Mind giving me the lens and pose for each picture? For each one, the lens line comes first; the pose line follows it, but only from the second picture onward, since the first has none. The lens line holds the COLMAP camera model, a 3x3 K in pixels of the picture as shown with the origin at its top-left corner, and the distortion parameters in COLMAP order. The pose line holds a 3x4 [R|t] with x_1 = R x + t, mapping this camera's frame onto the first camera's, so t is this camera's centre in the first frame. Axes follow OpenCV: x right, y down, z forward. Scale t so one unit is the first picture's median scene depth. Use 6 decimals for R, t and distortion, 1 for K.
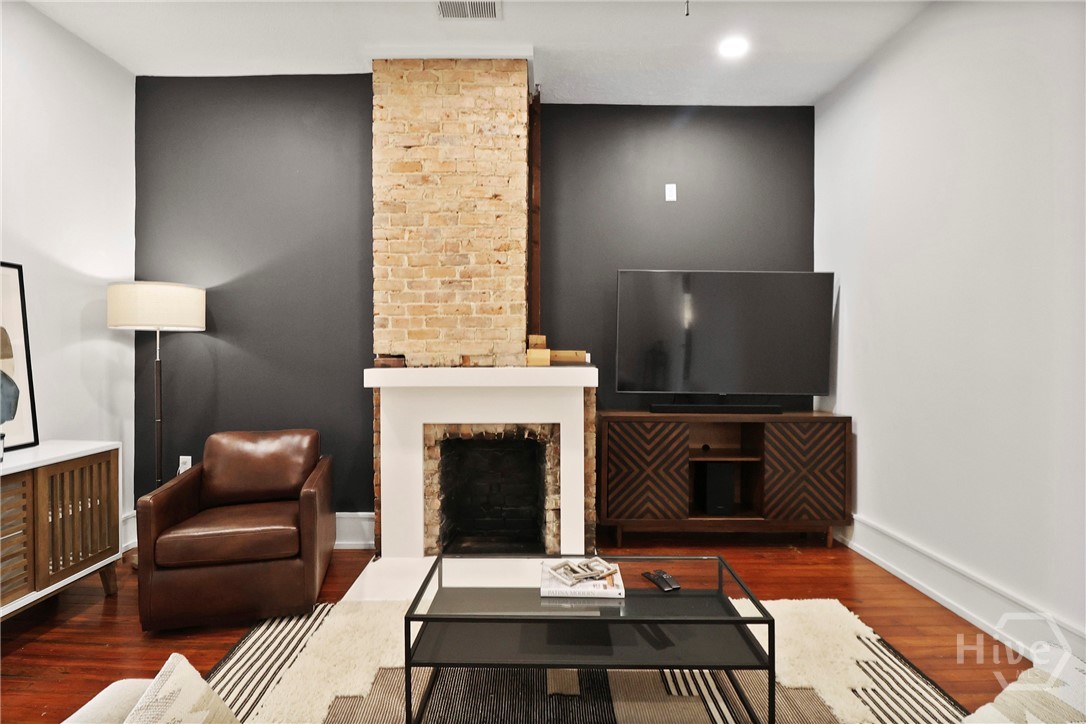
lens RADIAL K [[523.5, 0, 530.1], [0, 523.5, 350.3], [0, 0, 1]] dist [-0.003183, -0.005619]
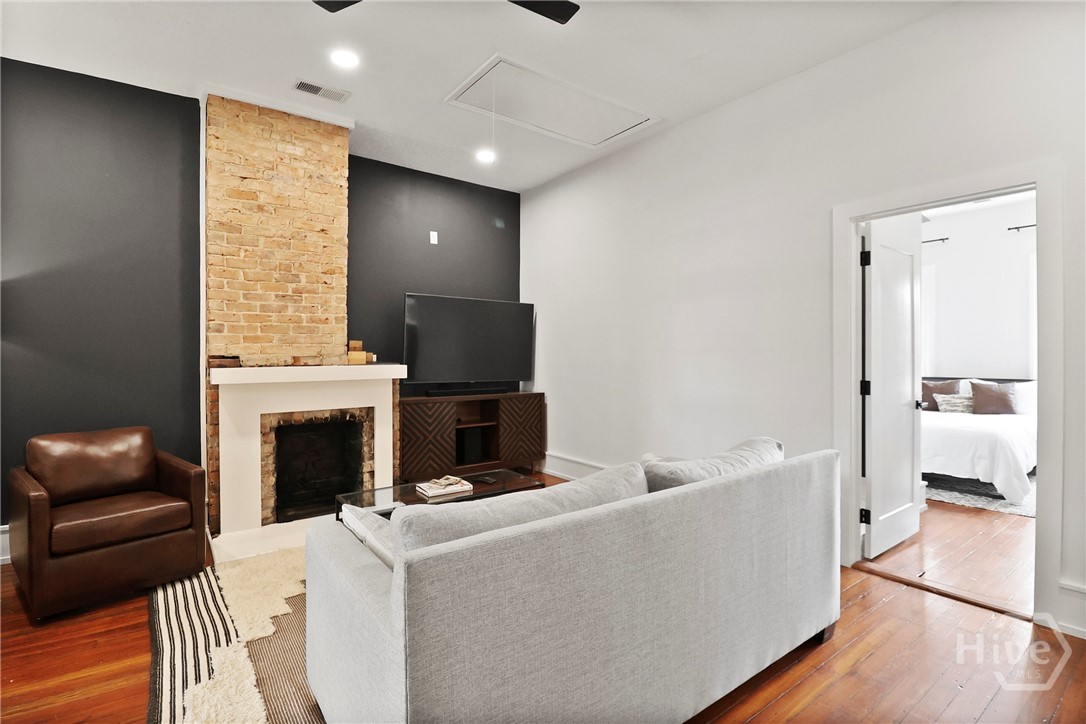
lens RADIAL K [[523.5, 0, 543.3], [0, 523.5, 354.2], [0, 0, 1]] dist [-0.003183, -0.005619]
pose [[0.796753, -0.002637, 0.604299, -0.405340], [0.001770, 0.999996, 0.002031, 0.002944], [-0.604302, -0.000549, 0.796755, -0.329106]]
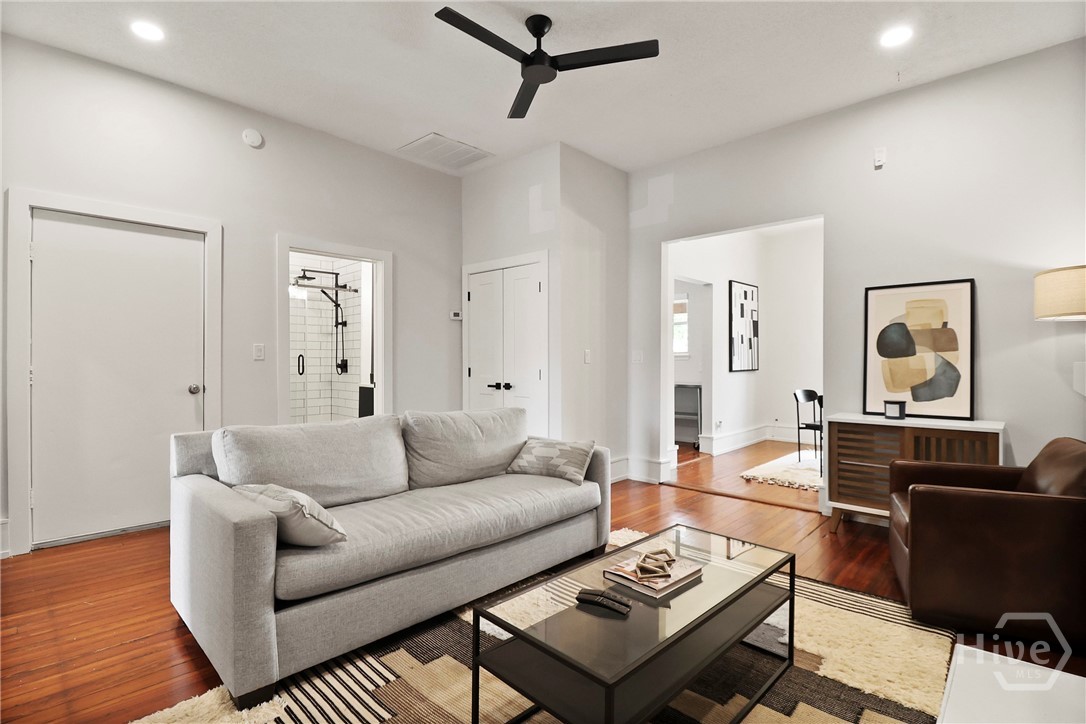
lens RADIAL K [[523.5, 0, 540.1], [0, 523.5, 363.8], [0, 0, 1]] dist [-0.003183, -0.005619]
pose [[-0.687089, 0.001799, -0.726571, 0.558002], [-0.004325, 0.999969, 0.006565, 0.034790], [0.726560, 0.007653, -0.687060, 0.902618]]
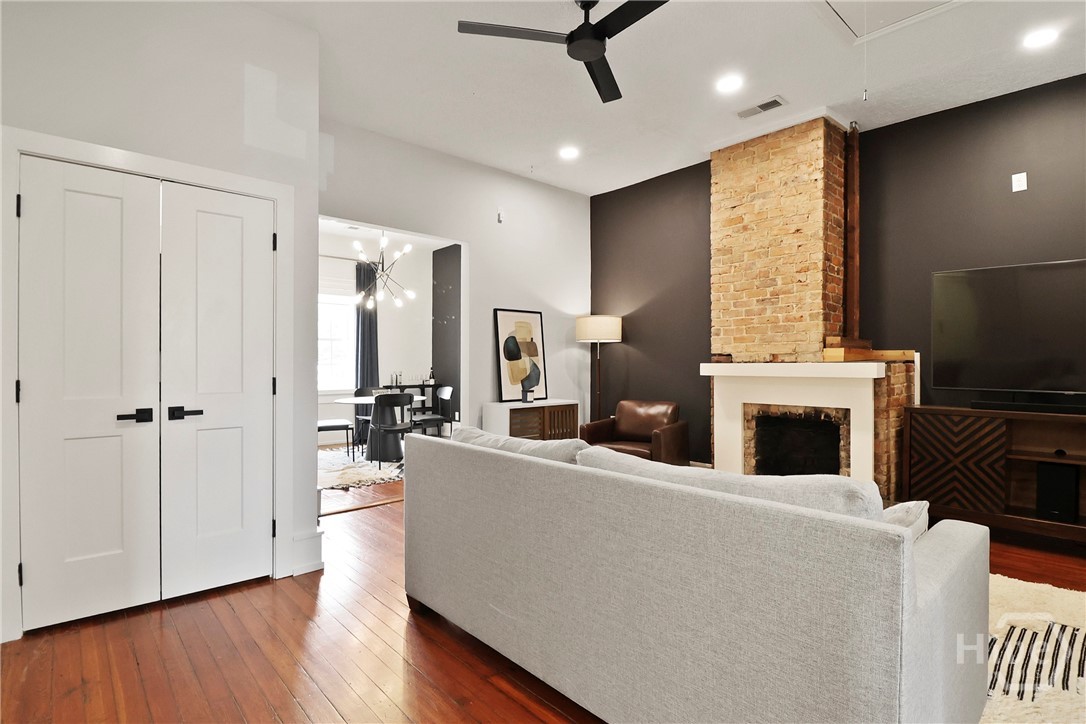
lens RADIAL K [[523.5, 0, 539.7], [0, 523.5, 365.8], [0, 0, 1]] dist [-0.003183, -0.005619]
pose [[0.675155, 0.003146, -0.737669, 0.457914], [-0.001366, 0.999995, 0.003015, 0.036828], [0.737675, -0.001028, 0.675156, -0.343903]]
